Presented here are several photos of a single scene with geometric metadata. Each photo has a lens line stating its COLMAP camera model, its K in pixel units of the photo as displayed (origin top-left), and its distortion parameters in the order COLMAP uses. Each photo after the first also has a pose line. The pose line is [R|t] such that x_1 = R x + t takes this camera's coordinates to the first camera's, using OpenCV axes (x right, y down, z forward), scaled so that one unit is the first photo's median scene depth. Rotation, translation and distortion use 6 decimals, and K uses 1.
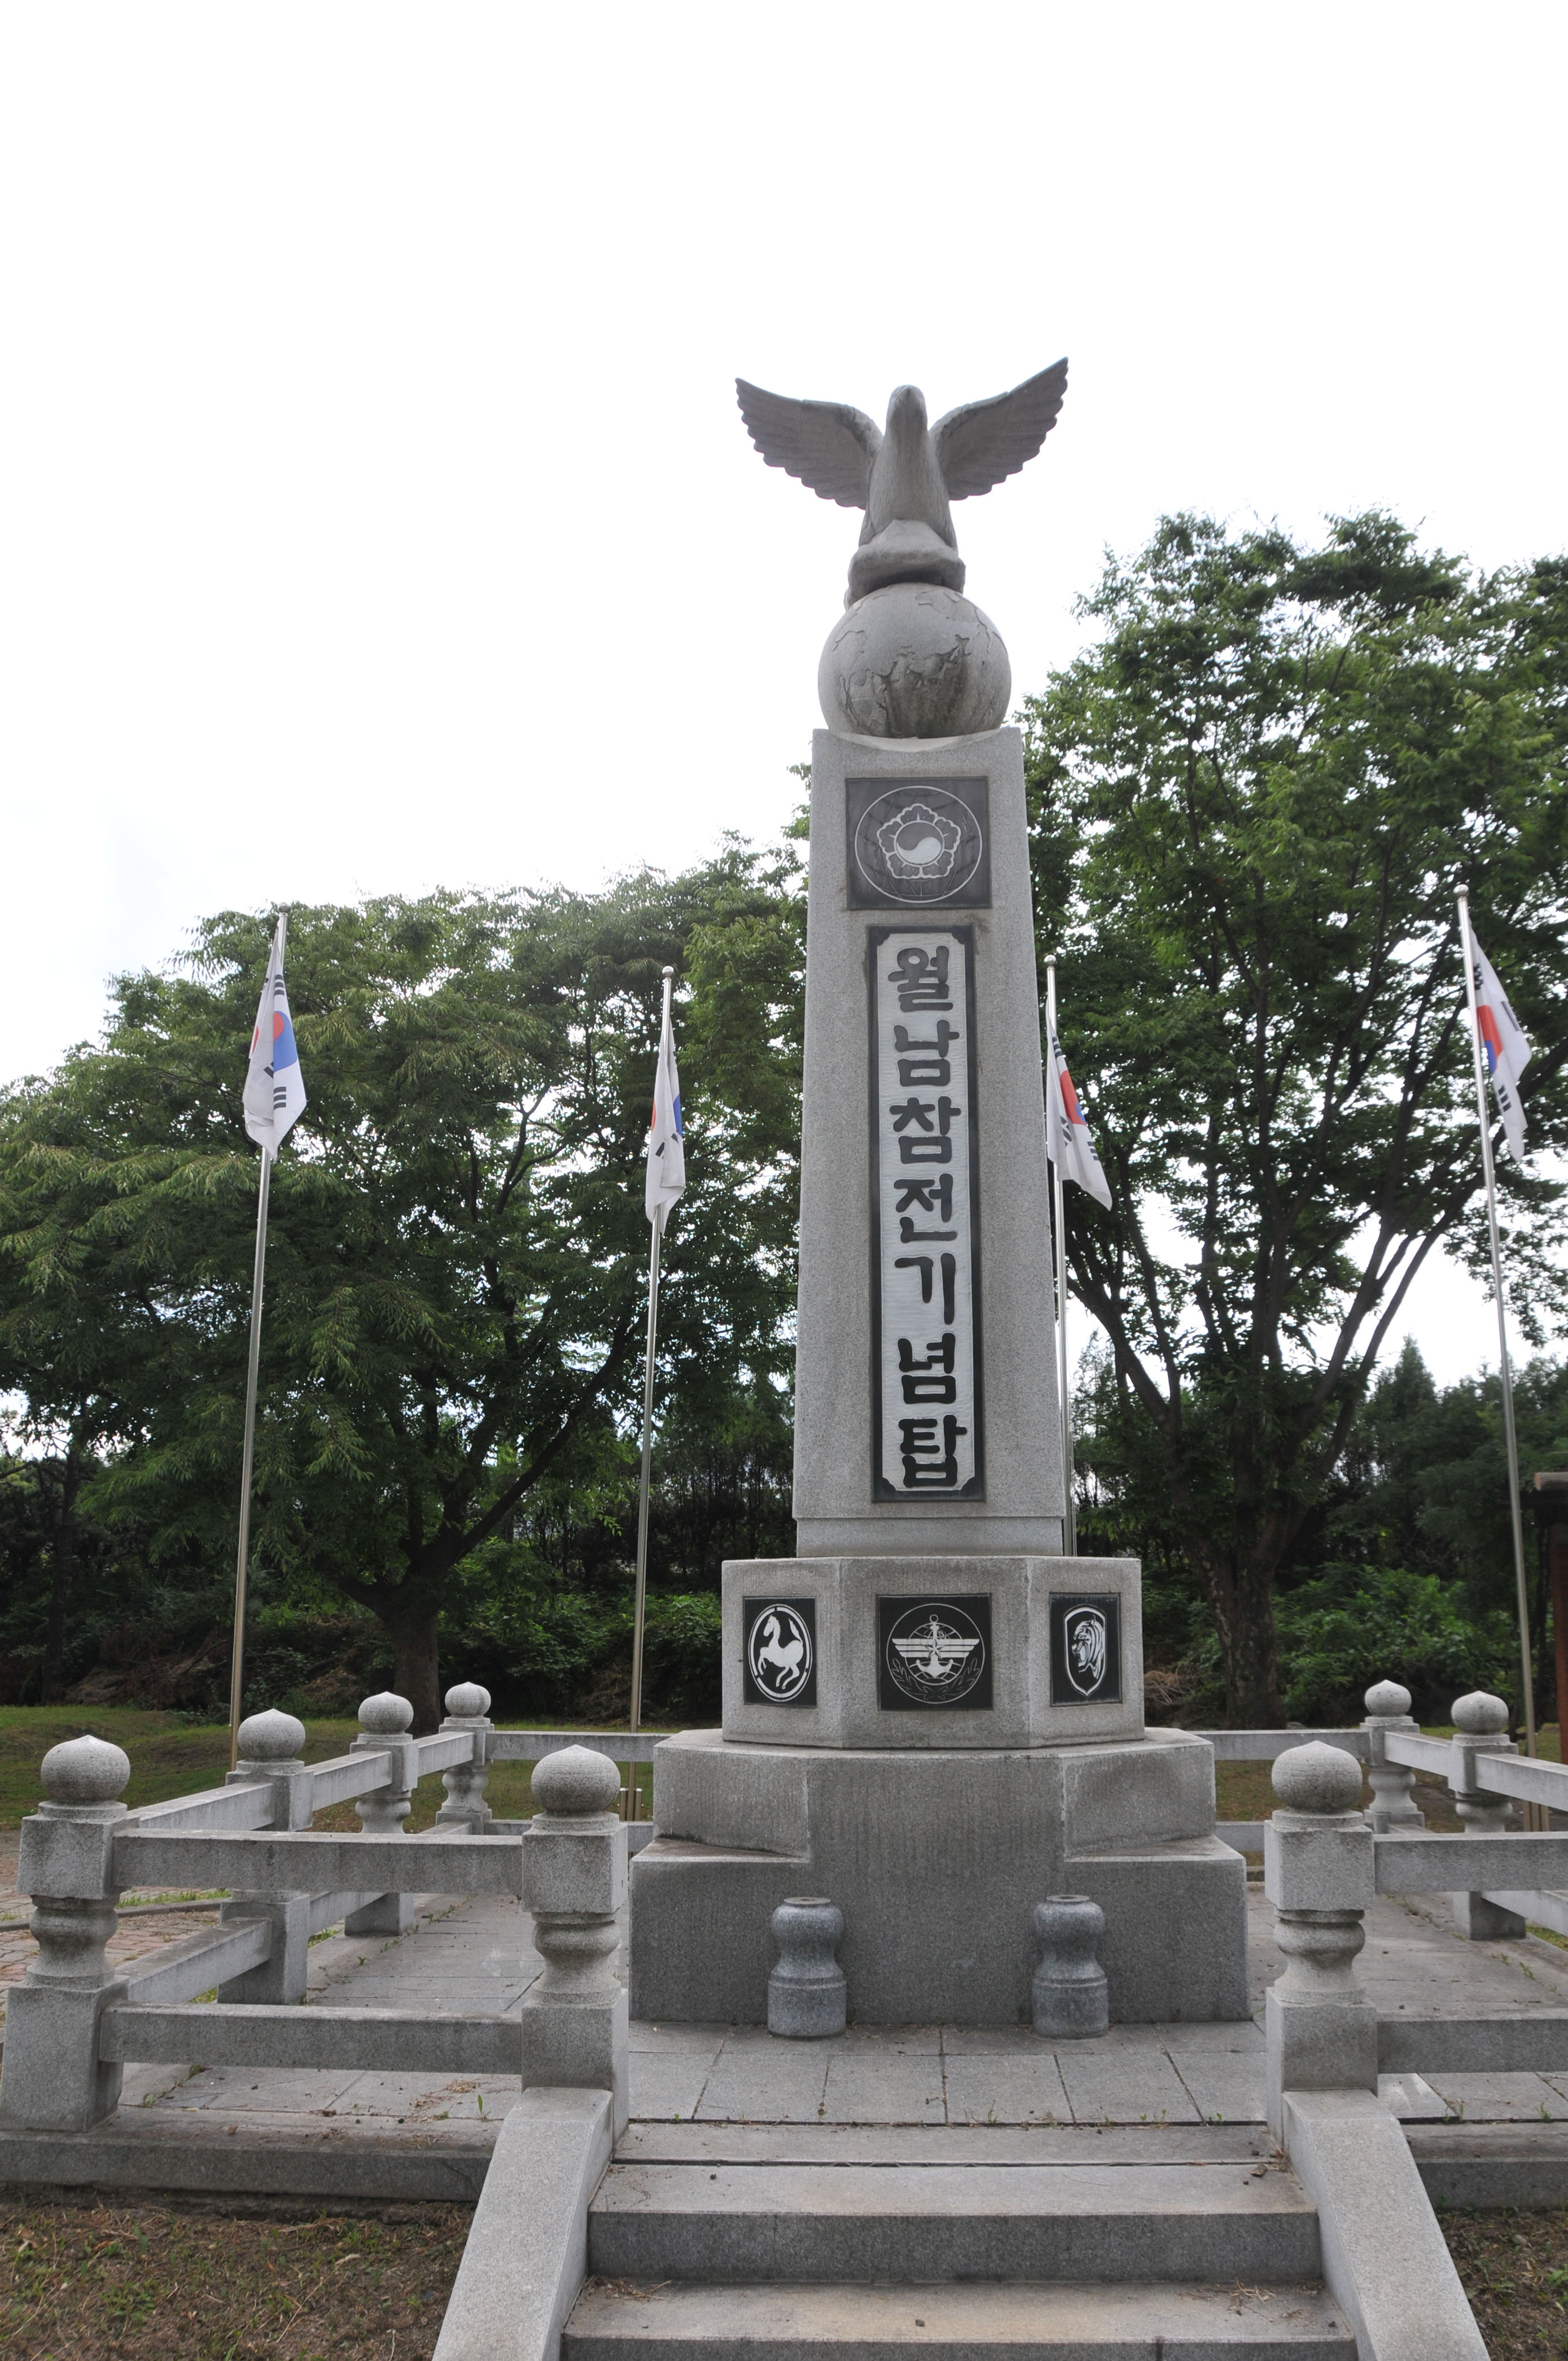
lens RADIAL K [[1907.2, 0, 768.5], [0, 1907.2, 1175.5], [0, 0, 1]] dist [-0.102274, 0.007318]
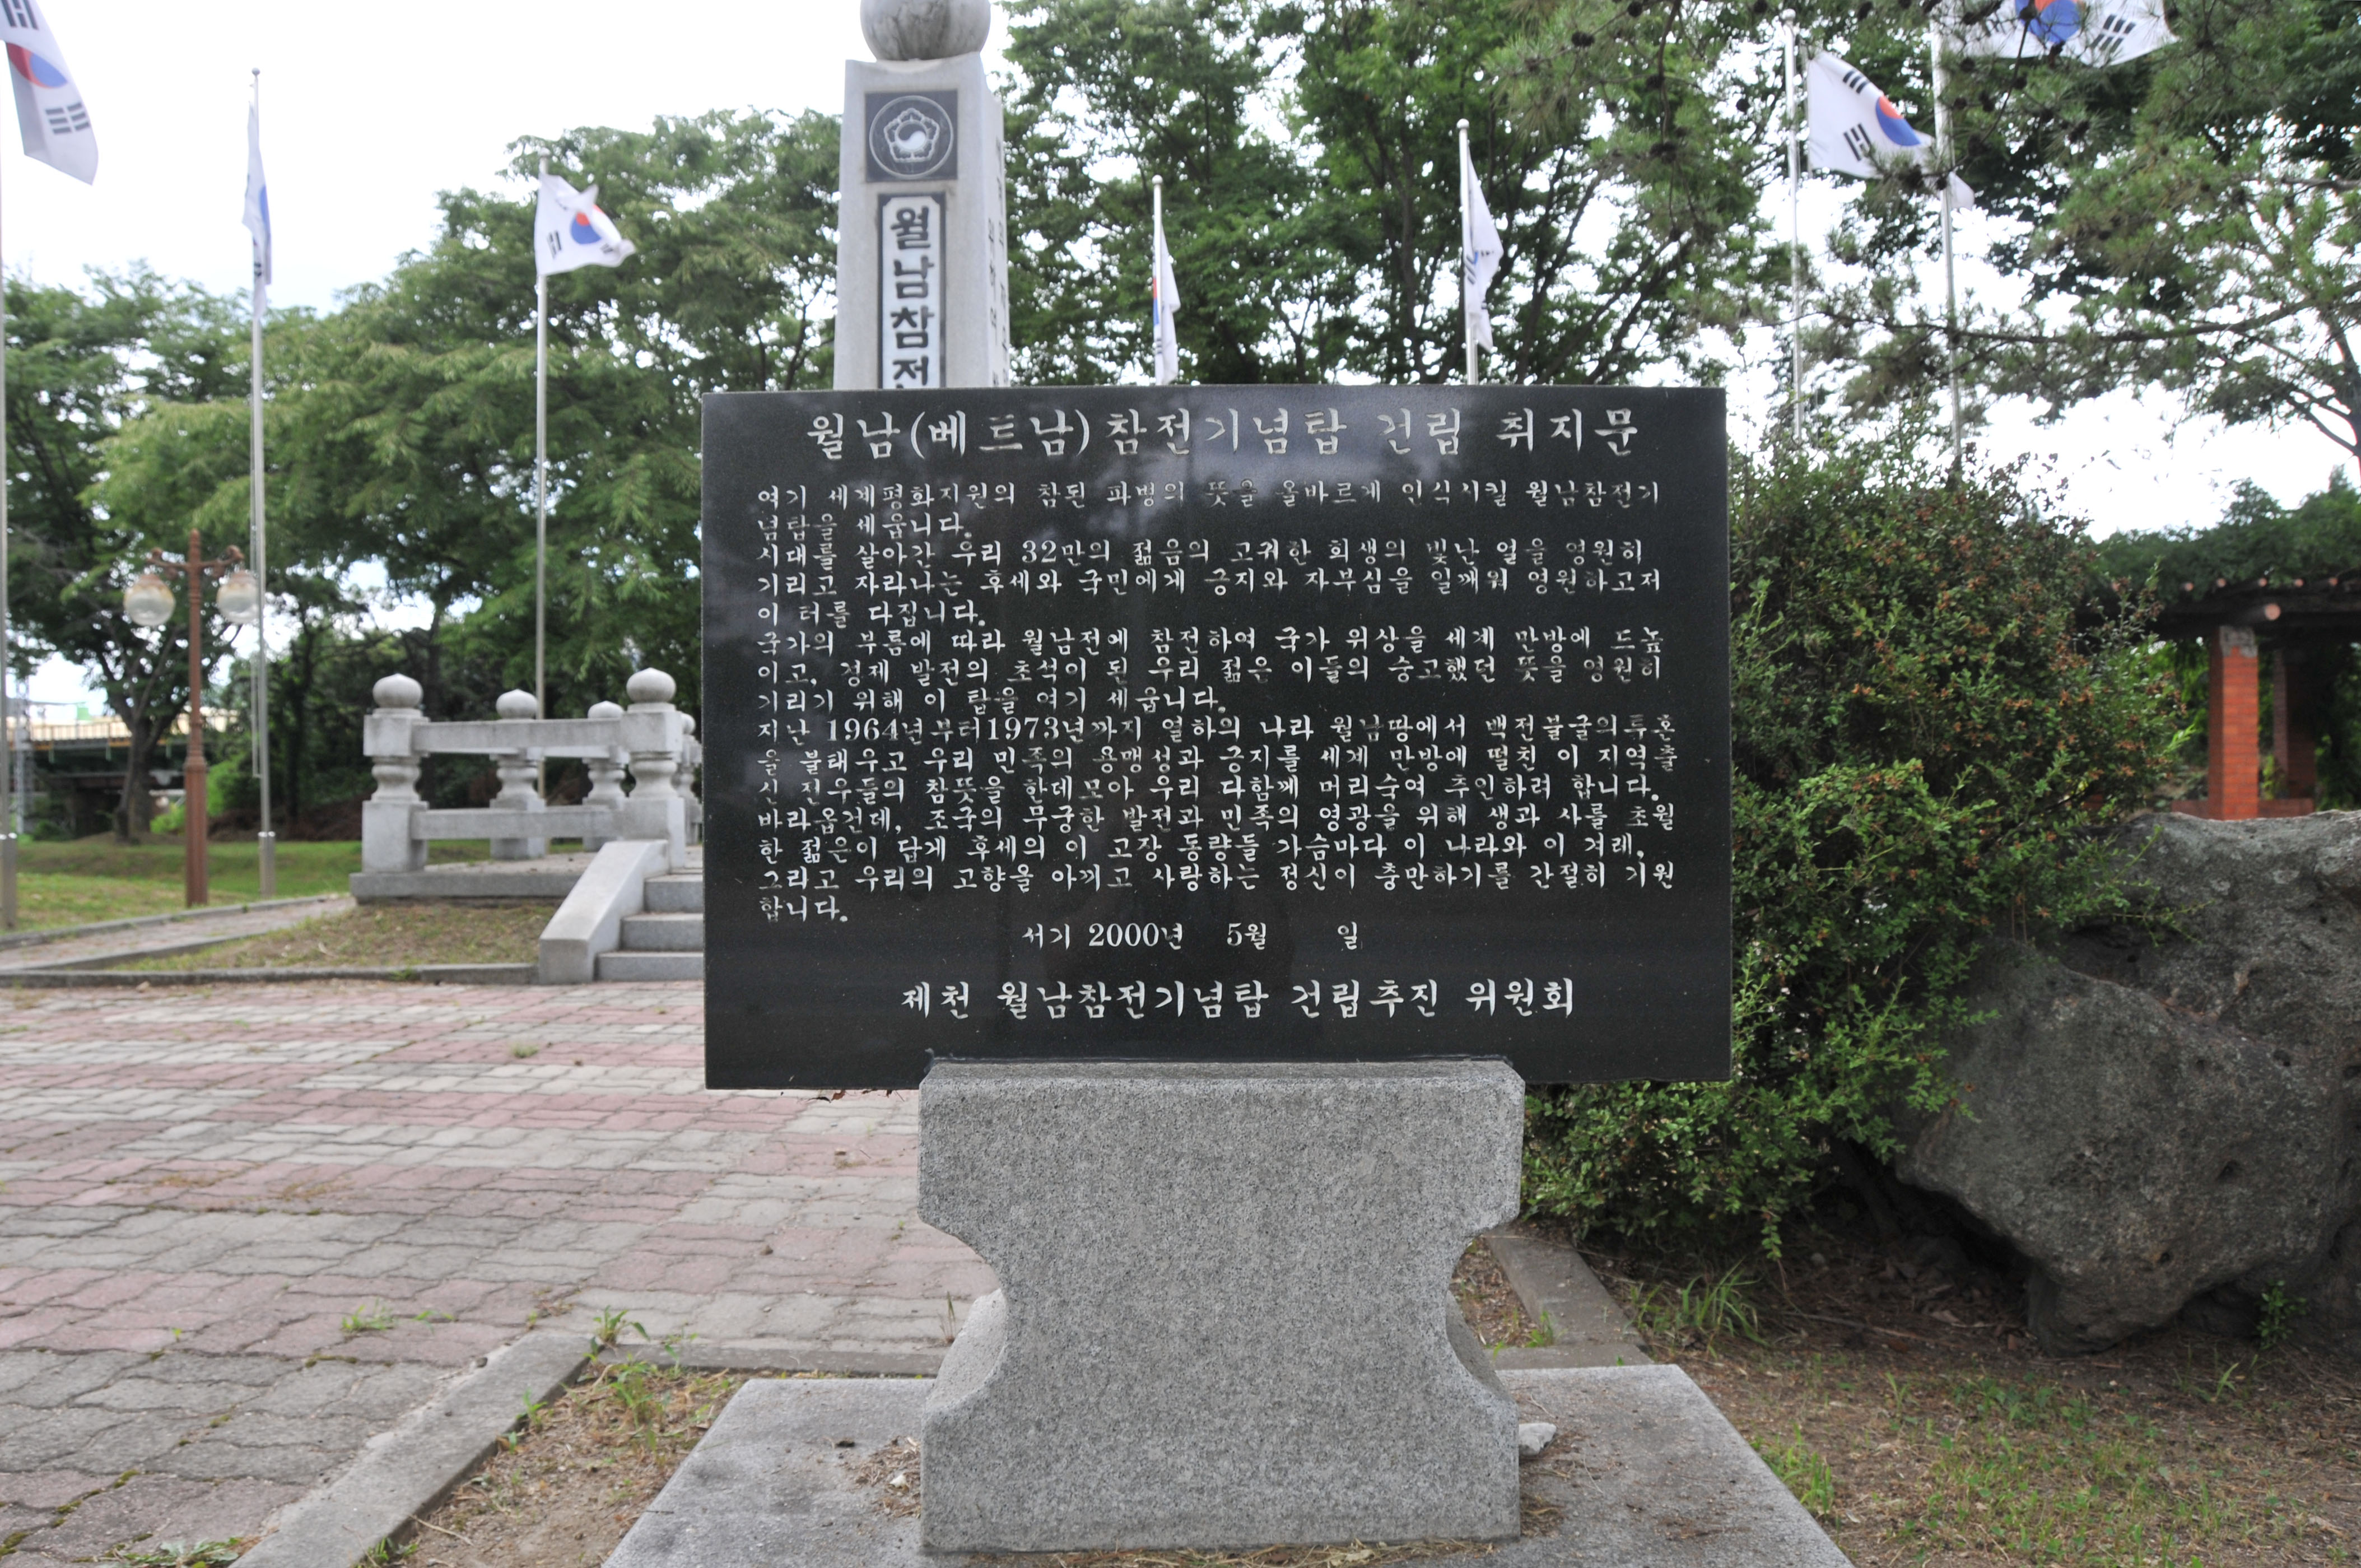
lens RADIAL K [[1907.2, 0, 1191.9], [0, 1907.2, 785.1], [0, 0, 1]] dist [-0.102274, 0.007318]
pose [[0.999713, -0.014275, 0.019254, 0.267400], [0.009640, 0.974939, 0.222262, -0.000375], [-0.021944, -0.222012, 0.974797, -0.592677]]
